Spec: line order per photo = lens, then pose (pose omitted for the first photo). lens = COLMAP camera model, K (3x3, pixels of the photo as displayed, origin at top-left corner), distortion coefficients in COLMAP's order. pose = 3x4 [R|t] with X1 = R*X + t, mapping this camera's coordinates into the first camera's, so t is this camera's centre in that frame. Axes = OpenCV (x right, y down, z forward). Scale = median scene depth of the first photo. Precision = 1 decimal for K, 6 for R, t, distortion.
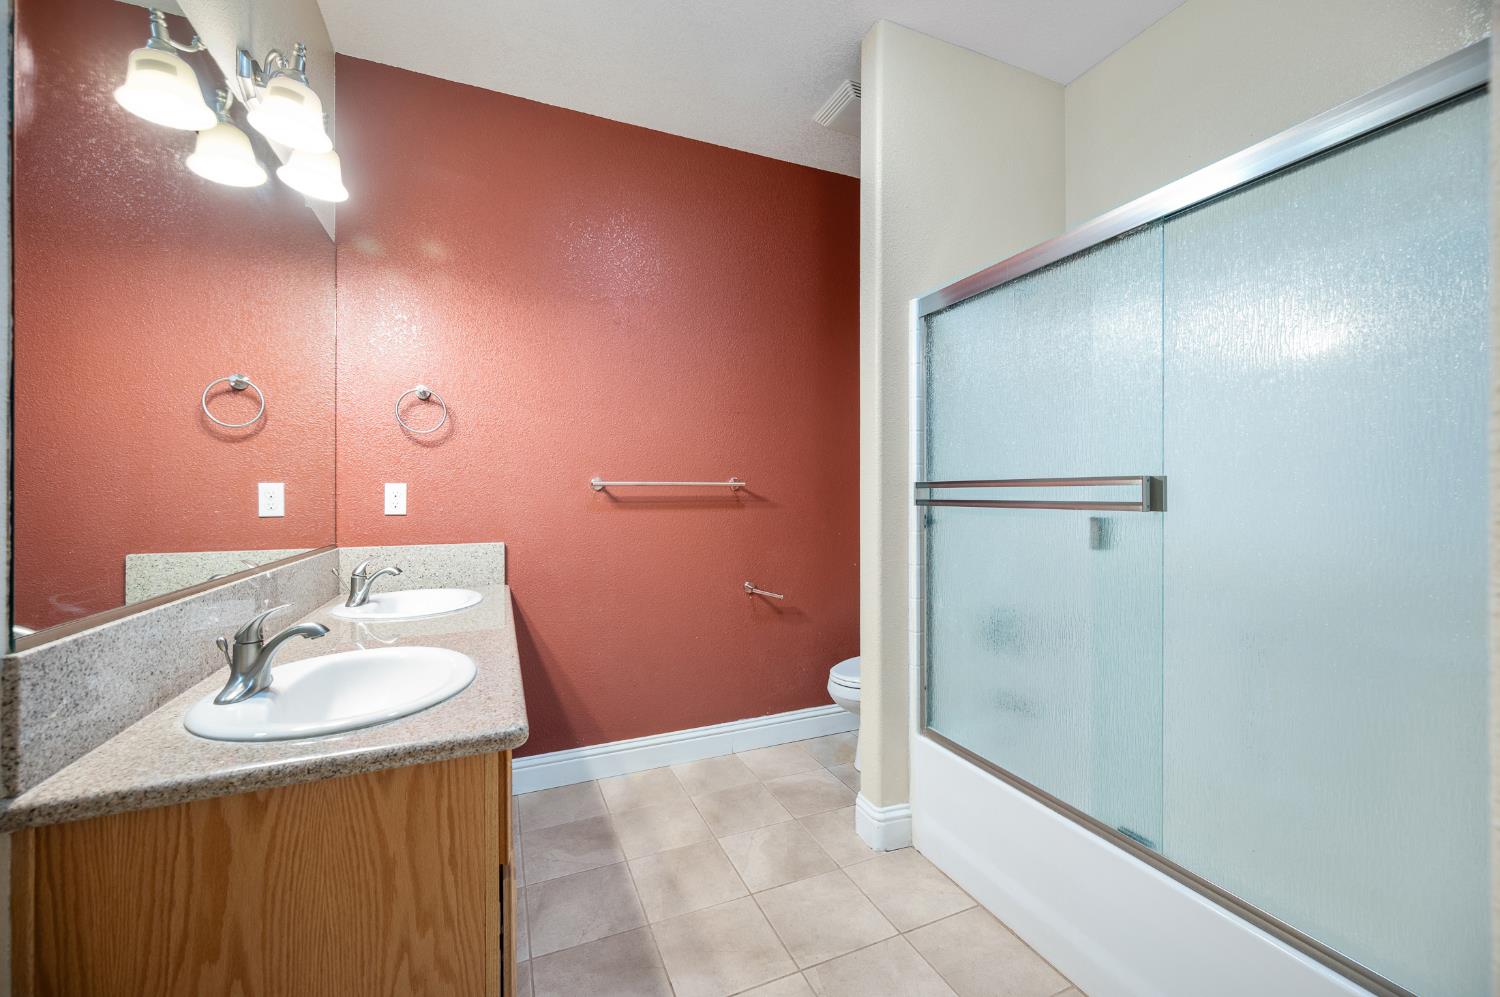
lens RADIAL K [[600.4, 0, 744.9], [0, 600.4, 476.2], [0, 0, 1]] dist [0.000110, -0.000277]
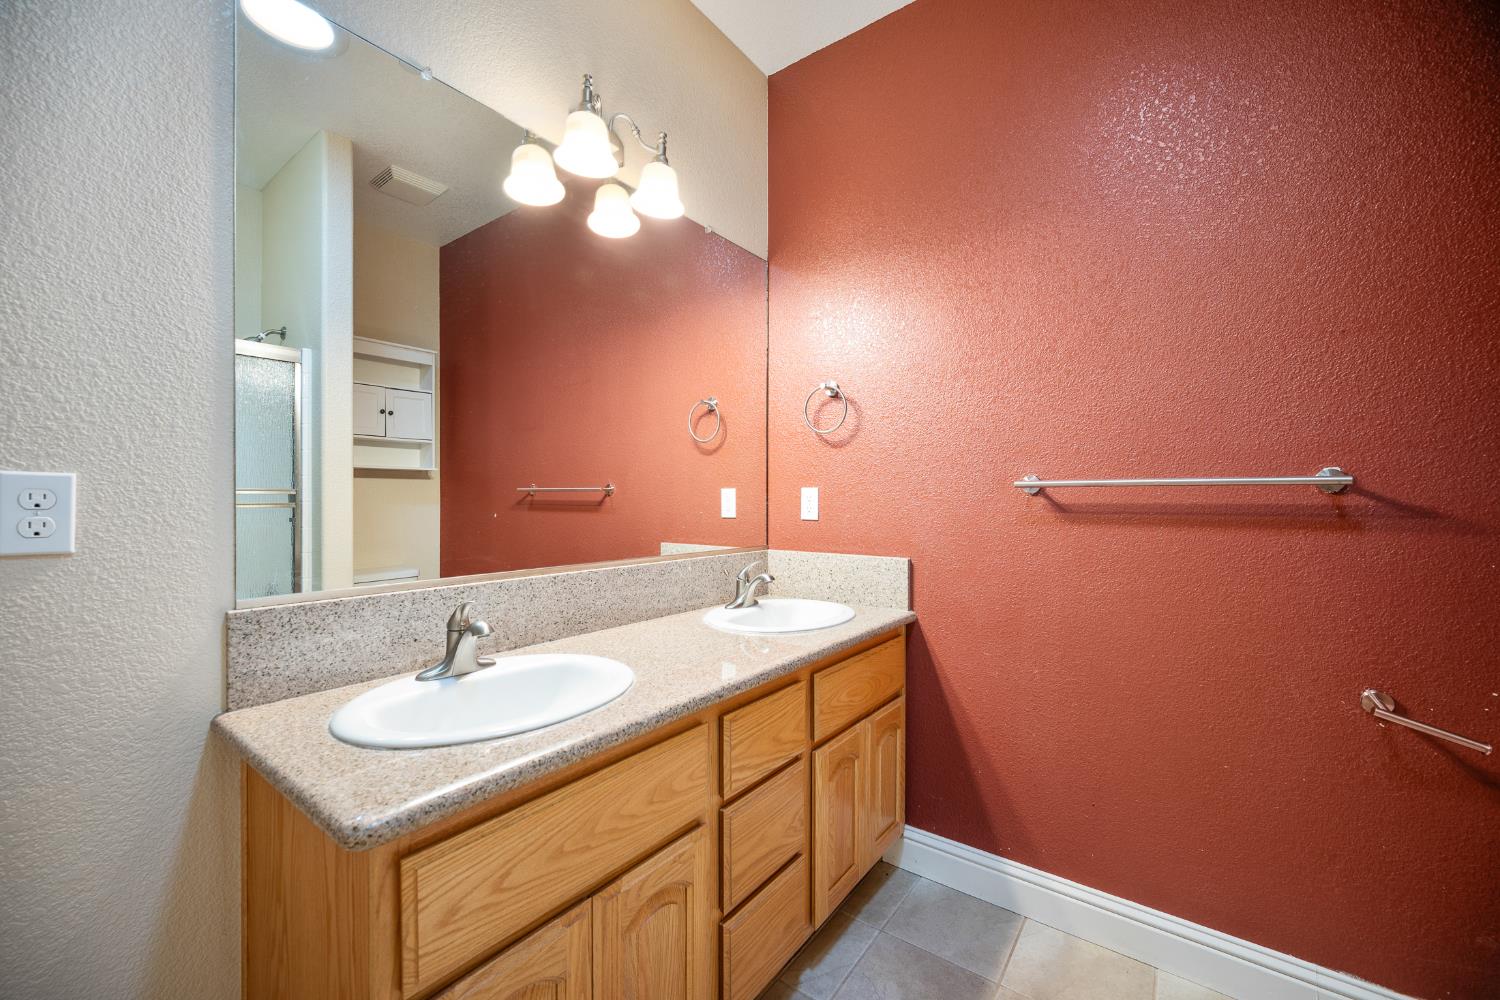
lens RADIAL K [[590.6, 0, 752.4], [0, 590.6, 495.8], [0, 0, 1]] dist [-0.000095, -0.000325]
pose [[0.506325, -0.001244, -0.862342, 0.189513], [0.021729, 0.999700, 0.011316, 0.012340], [0.862069, -0.024468, 0.506200, 0.432425]]
